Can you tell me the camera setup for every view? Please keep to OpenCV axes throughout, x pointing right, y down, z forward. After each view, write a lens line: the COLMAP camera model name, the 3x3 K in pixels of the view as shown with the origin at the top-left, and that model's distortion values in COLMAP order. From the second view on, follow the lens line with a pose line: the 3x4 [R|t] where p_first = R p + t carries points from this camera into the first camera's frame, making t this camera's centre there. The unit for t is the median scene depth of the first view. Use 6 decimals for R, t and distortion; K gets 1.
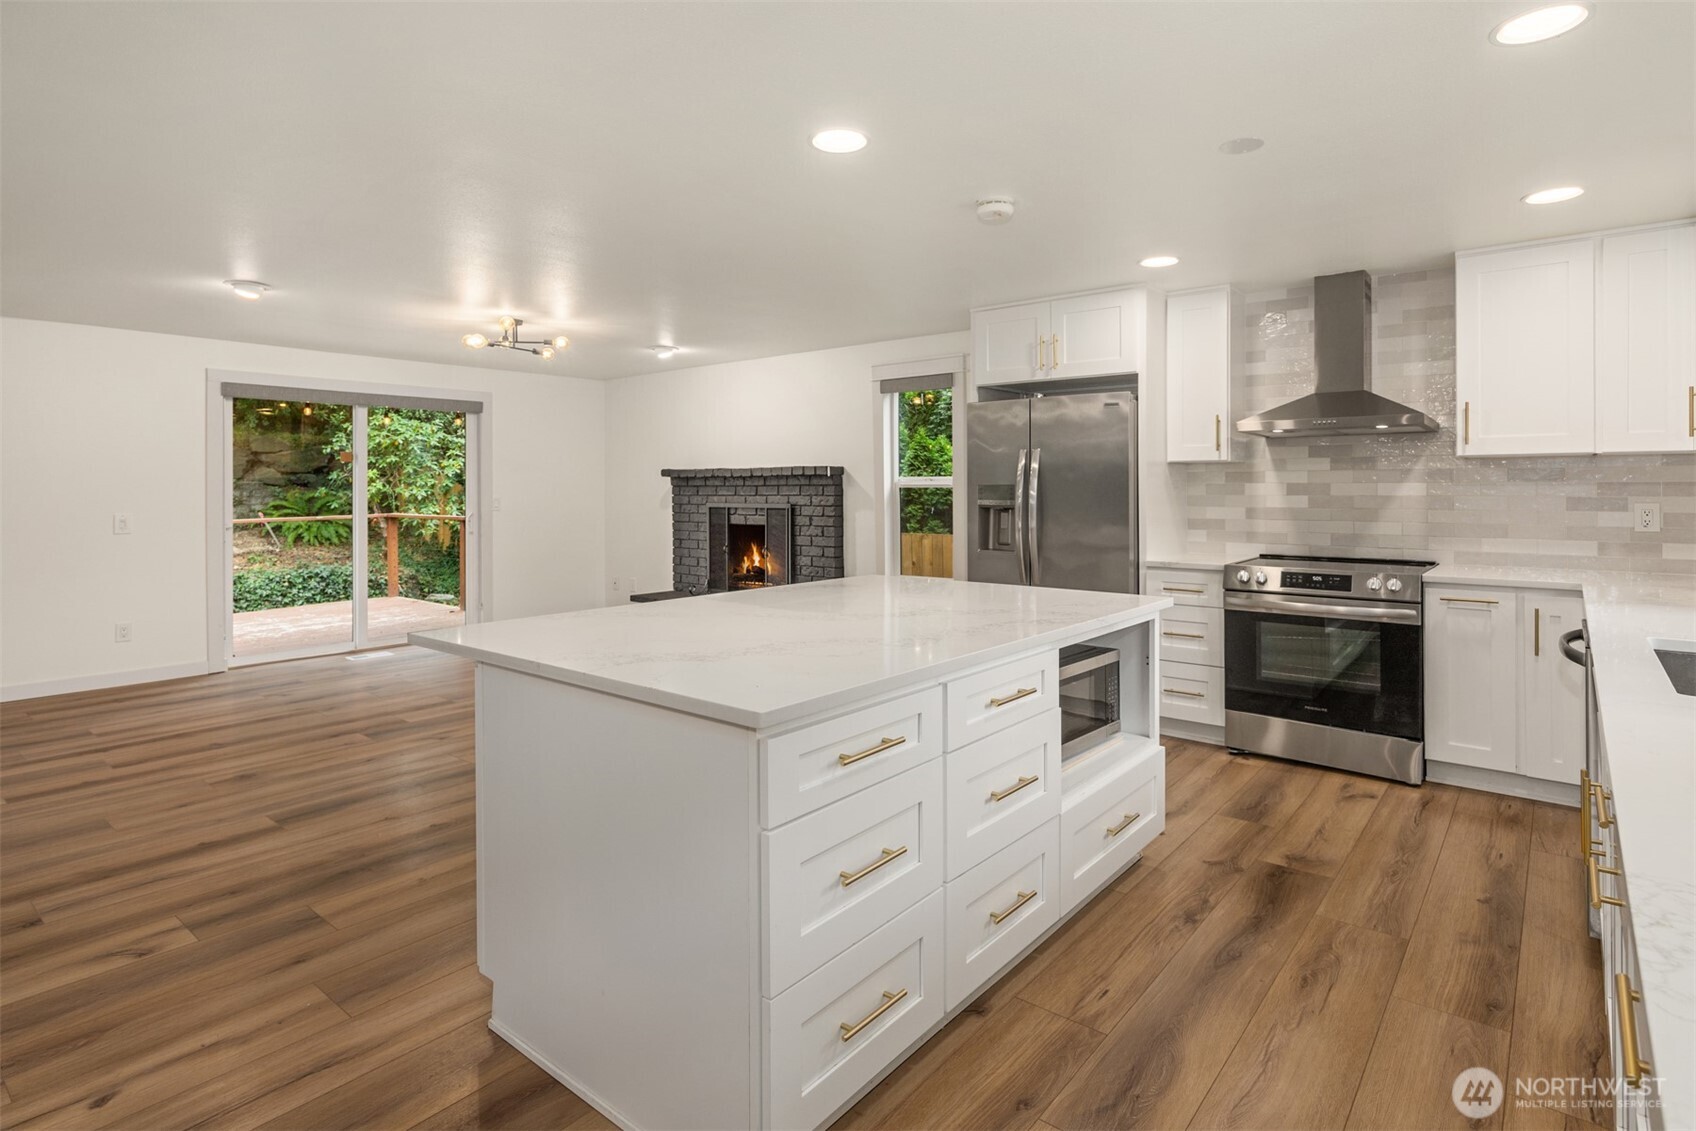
lens RADIAL K [[858.4, 0, 814.8], [0, 858.4, 506.4], [0, 0, 1]] dist [-0.001946, 0.002810]
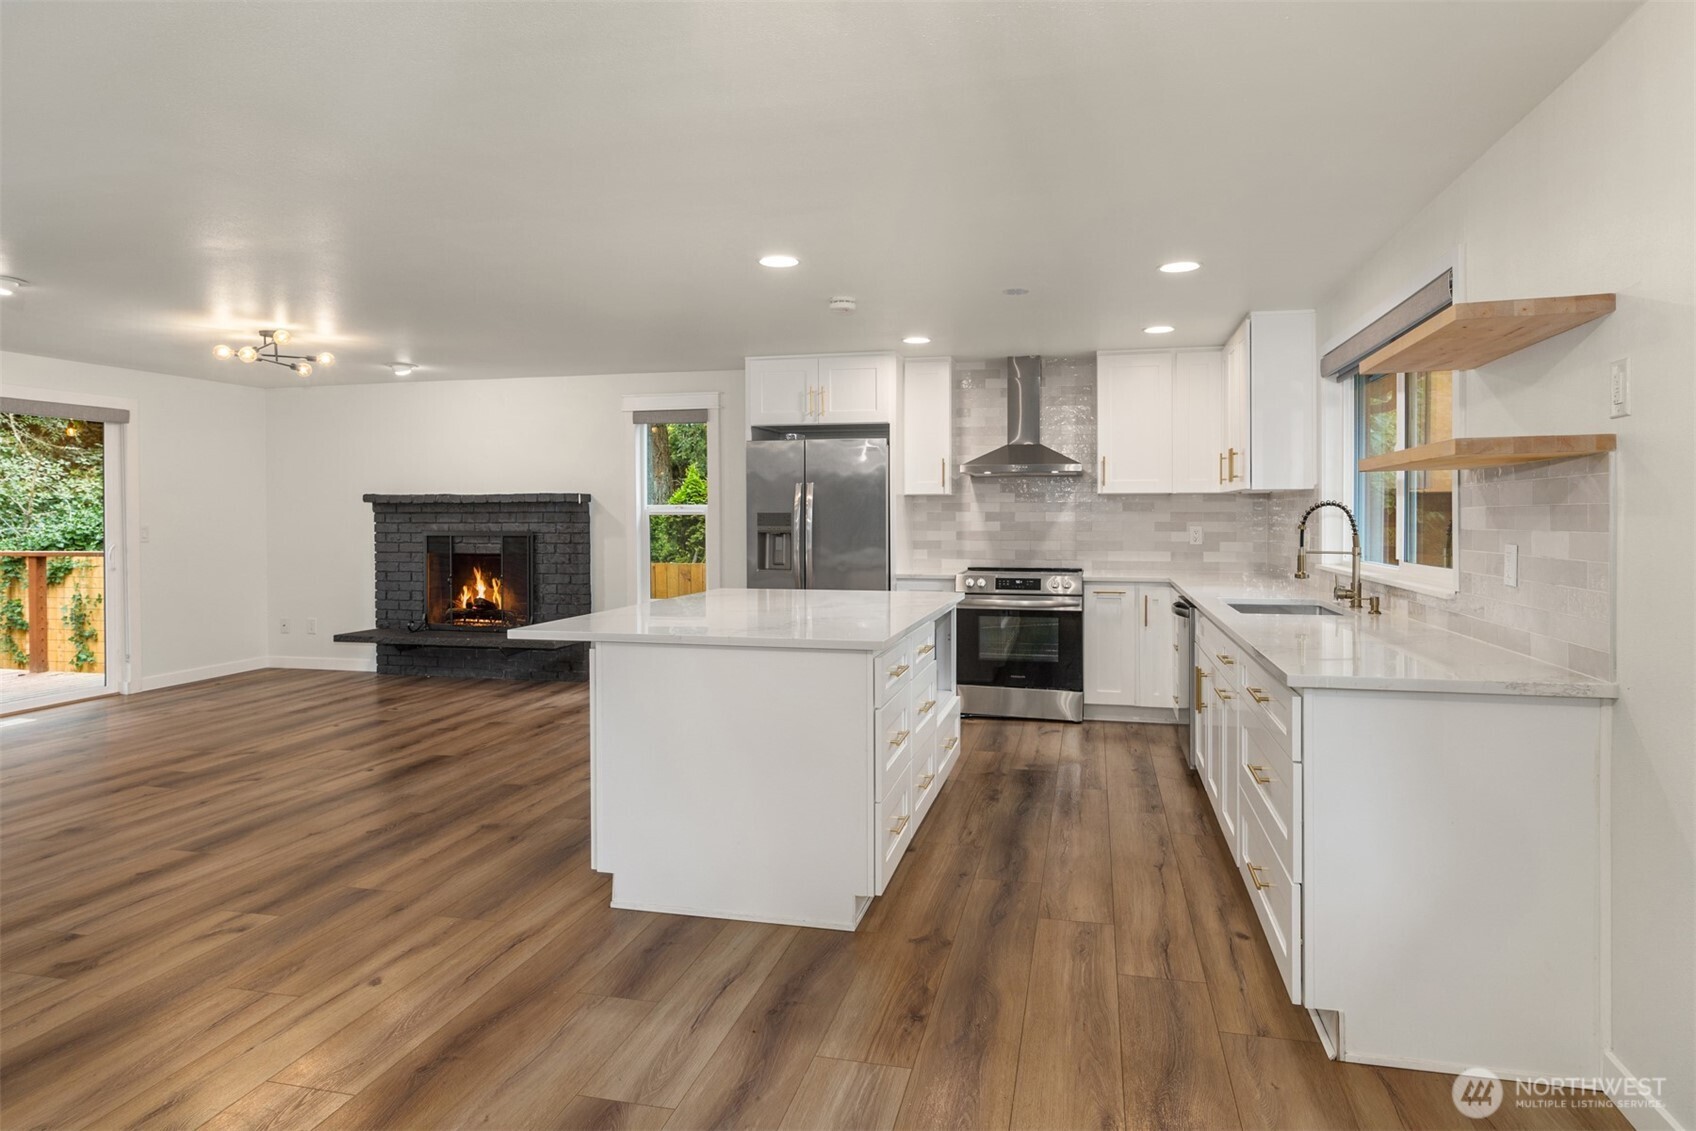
lens RADIAL K [[997.7, 0, 831.3], [0, 997.7, 549.9], [0, 0, 1]] dist [-0.002092, -0.000288]
pose [[0.897096, -0.014550, 0.441597, -0.359062], [0.008474, 0.999840, 0.015728, 0.004988], [-0.441755, -0.010367, 0.897076, -0.277425]]
